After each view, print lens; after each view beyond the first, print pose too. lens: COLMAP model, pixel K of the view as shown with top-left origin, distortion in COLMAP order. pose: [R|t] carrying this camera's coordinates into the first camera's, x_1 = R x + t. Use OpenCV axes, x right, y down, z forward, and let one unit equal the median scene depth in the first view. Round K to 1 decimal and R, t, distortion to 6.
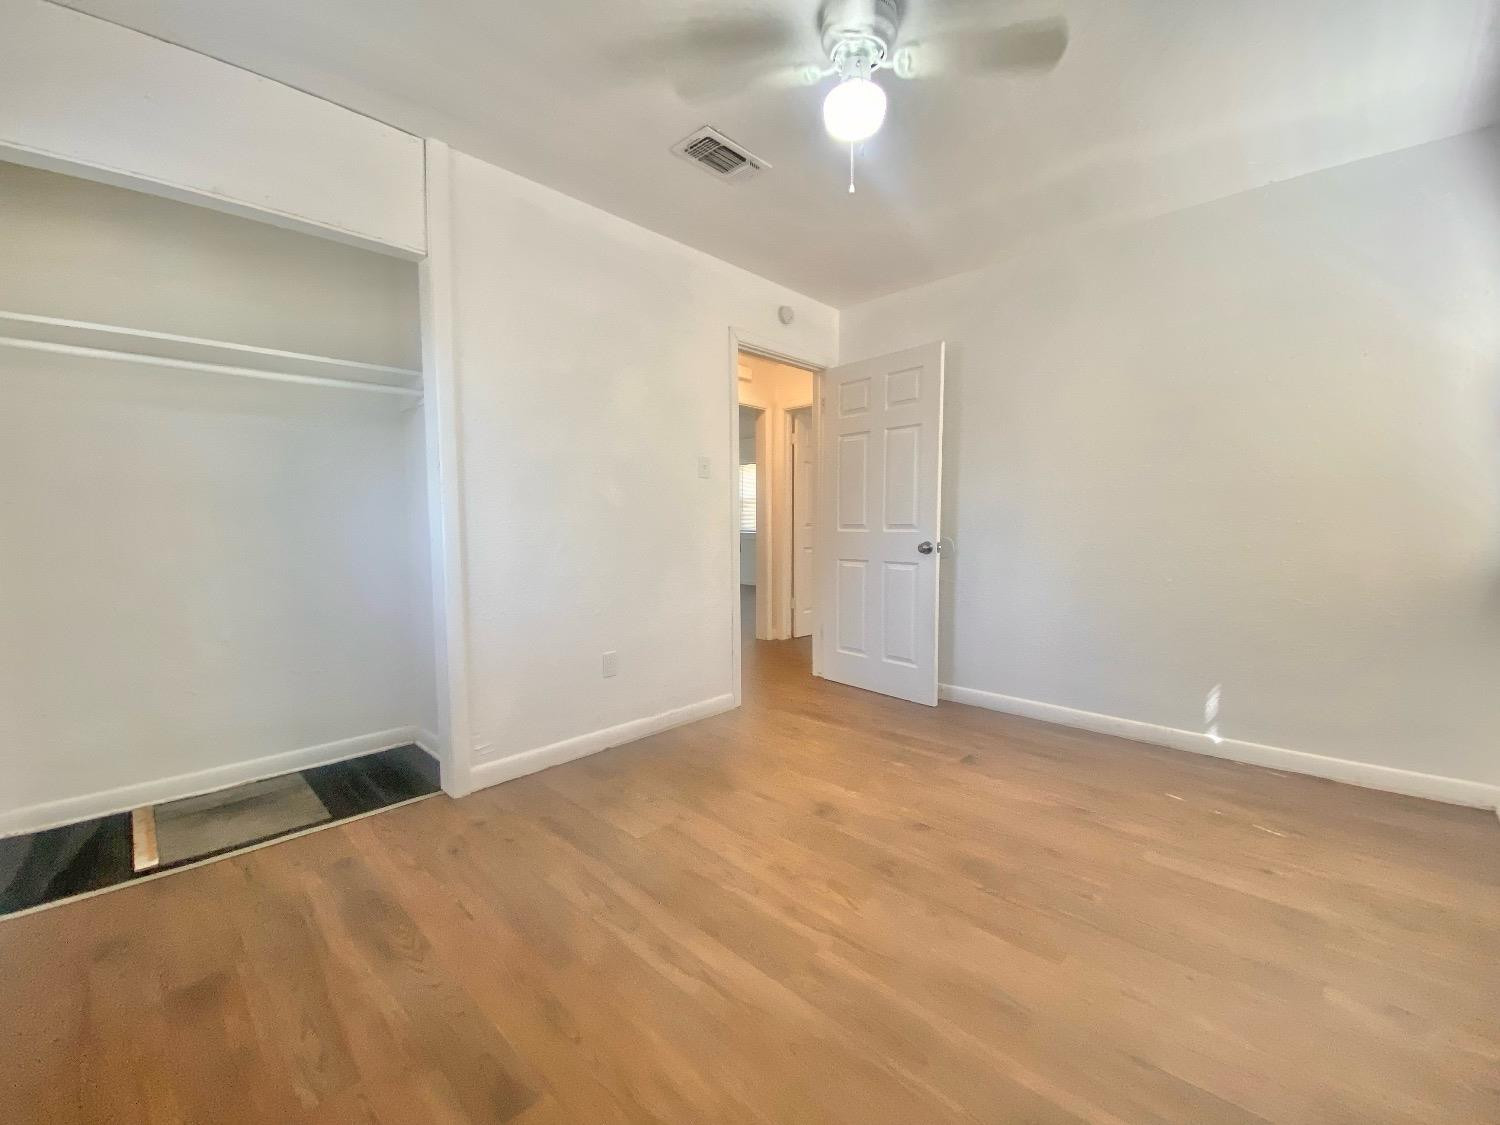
lens RADIAL K [[624.3, 0, 750.4], [0, 624.3, 566.1], [0, 0, 1]] dist [0.023769, -0.024674]
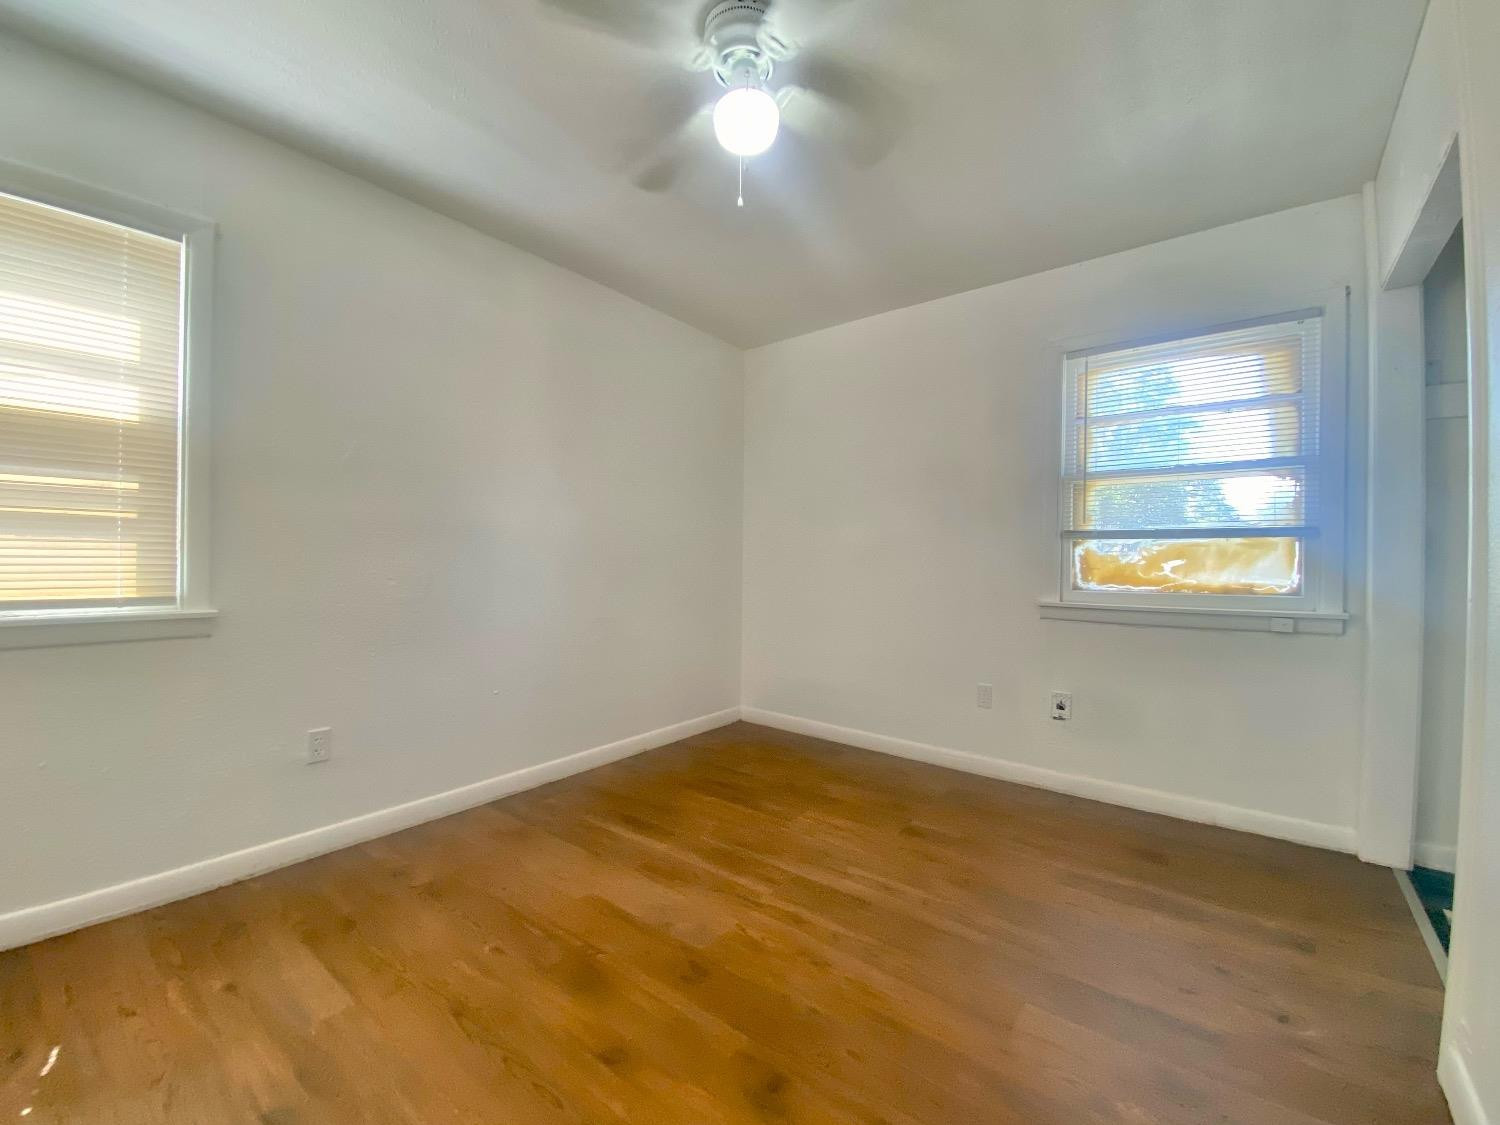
lens RADIAL K [[624.3, 0, 750.4], [0, 624.3, 566.1], [0, 0, 1]] dist [0.023769, -0.024674]
pose [[-0.994810, 0.005091, -0.101623, 0.244759], [-0.002883, 0.996936, 0.078166, -0.137113], [0.101710, 0.078054, -0.991747, 1.962897]]
